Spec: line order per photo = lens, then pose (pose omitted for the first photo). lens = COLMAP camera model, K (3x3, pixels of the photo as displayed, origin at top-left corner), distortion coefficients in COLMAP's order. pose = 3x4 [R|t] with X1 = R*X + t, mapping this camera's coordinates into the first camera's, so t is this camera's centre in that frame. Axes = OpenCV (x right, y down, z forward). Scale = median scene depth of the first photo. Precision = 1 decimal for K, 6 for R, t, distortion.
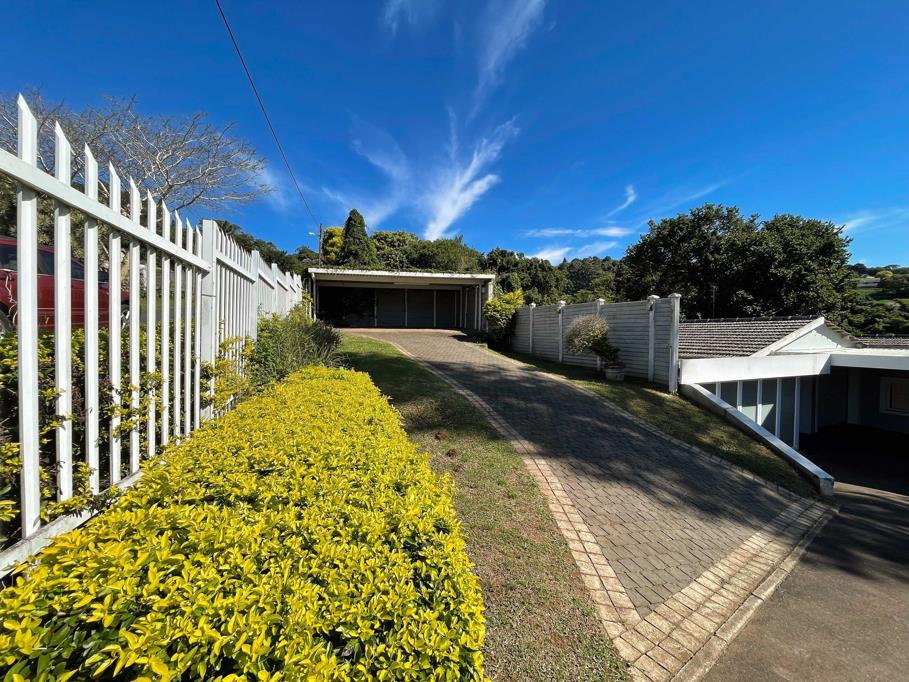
lens RADIAL K [[357.7, 0, 438.8], [0, 357.7, 324.1], [0, 0, 1]] dist [-0.036149, 0.000072]
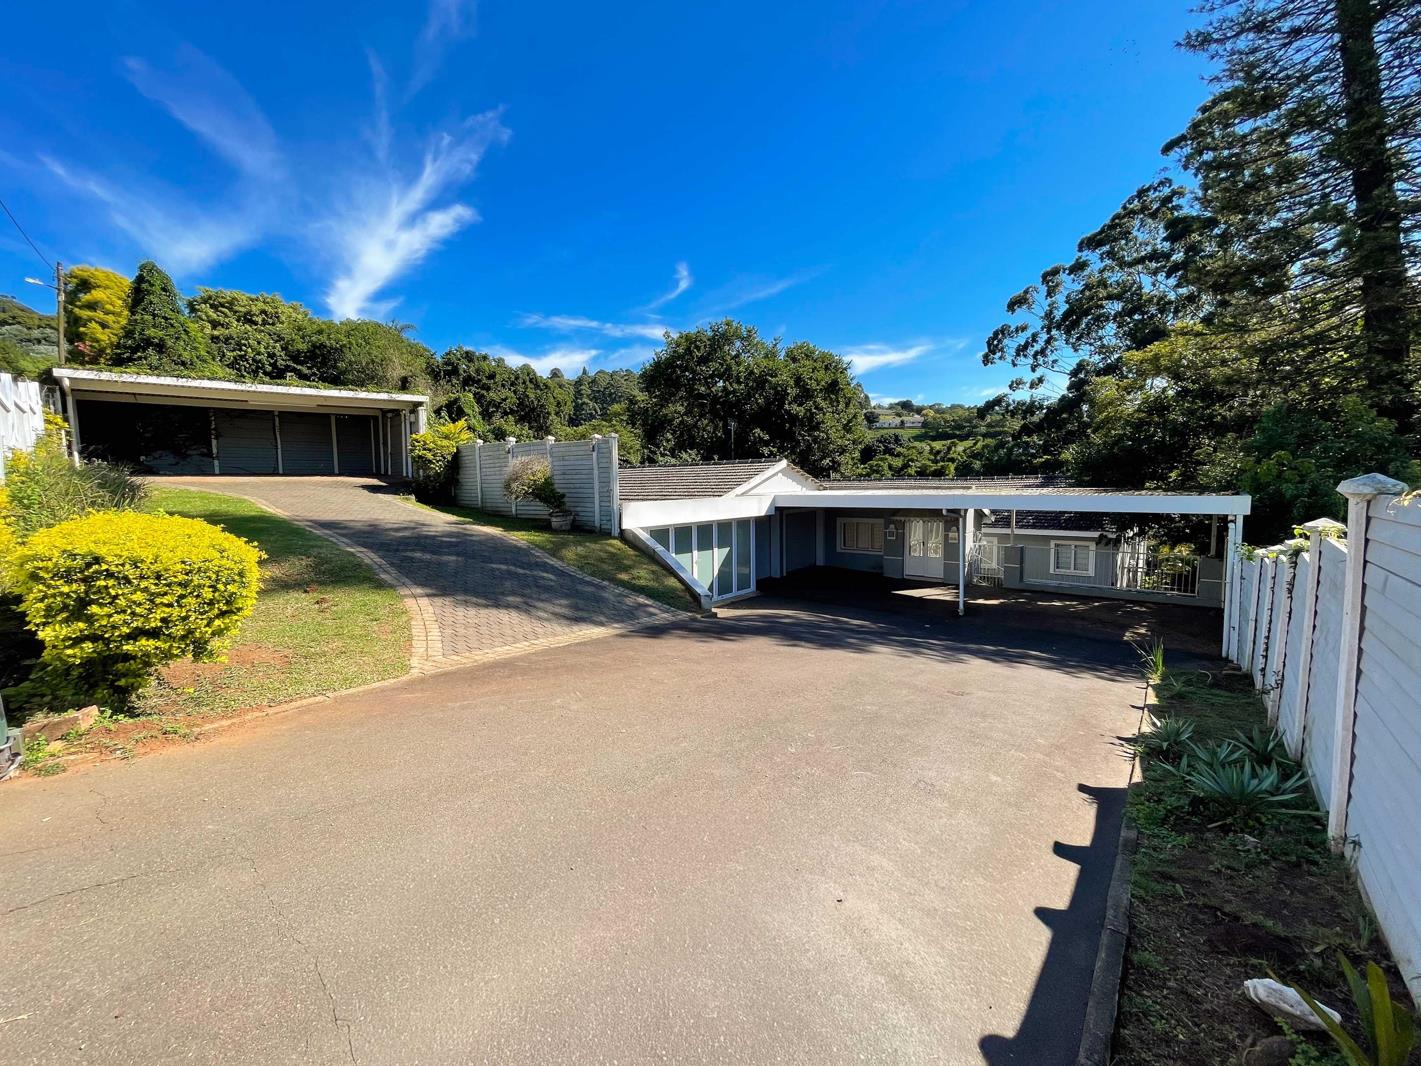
lens RADIAL K [[577.2, 0, 708.3], [0, 577.2, 527.6], [0, 0, 1]] dist [-0.017867, 0.000402]
pose [[0.863622, -0.054262, 0.501211, 0.037574], [0.005098, 0.995080, 0.098944, 0.004694], [-0.504114, -0.082895, 0.859650, -0.174554]]
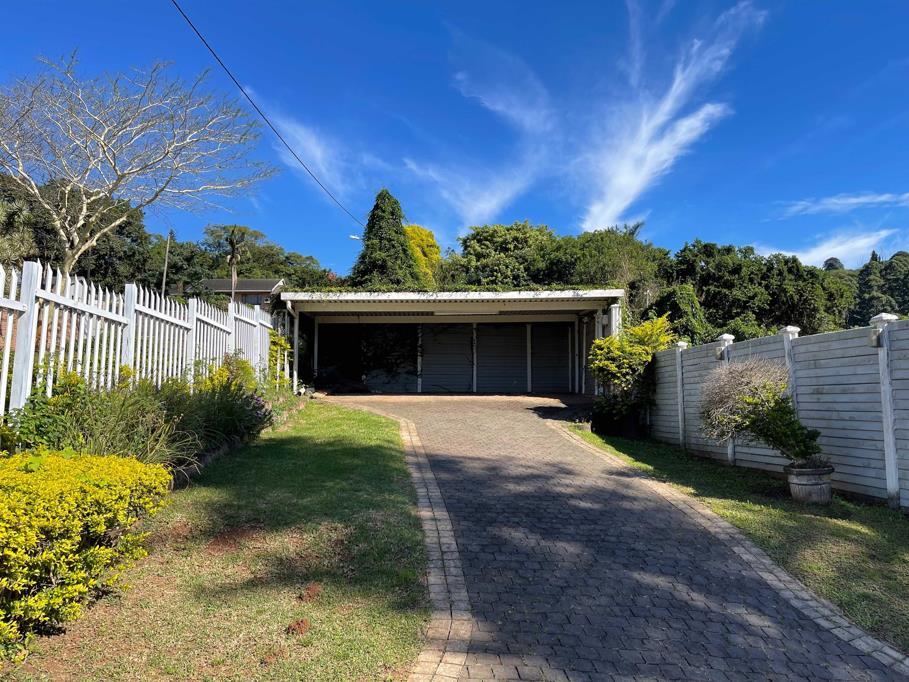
lens RADIAL K [[656.3, 0, 452.9], [0, 656.3, 328.9], [0, 0, 1]] dist [-0.009698, -0.001085]
pose [[0.966387, -0.033202, -0.254940, 0.111702], [0.008468, 0.995199, -0.097509, 0.006320], [0.256953, 0.092072, 0.962028, 0.020270]]
